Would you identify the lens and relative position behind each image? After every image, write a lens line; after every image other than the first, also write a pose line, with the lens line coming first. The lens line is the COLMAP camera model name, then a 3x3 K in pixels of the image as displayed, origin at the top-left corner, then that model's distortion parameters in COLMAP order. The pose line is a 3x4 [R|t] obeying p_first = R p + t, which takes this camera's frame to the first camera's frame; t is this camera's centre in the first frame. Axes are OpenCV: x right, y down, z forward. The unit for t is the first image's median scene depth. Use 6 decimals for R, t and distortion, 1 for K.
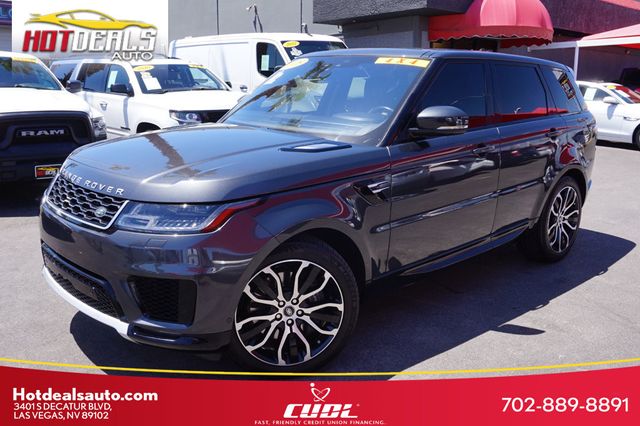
lens RADIAL K [[552.7, 0, 318.4], [0, 552.7, 213.8], [0, 0, 1]] dist [-0.051600, -0.002963]
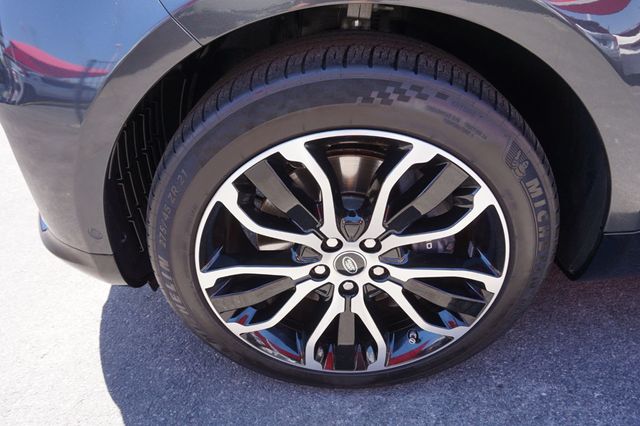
lens RADIAL K [[432.1, 0, 318.8], [0, 432.1, 215.3], [0, 0, 1]] dist [-0.043437, 0.038250]
pose [[0.947851, 0.232362, -0.218141, -0.017302], [-0.141892, 0.920527, 0.364000, 0.043162], [0.285384, -0.314065, 0.905494, 0.742634]]
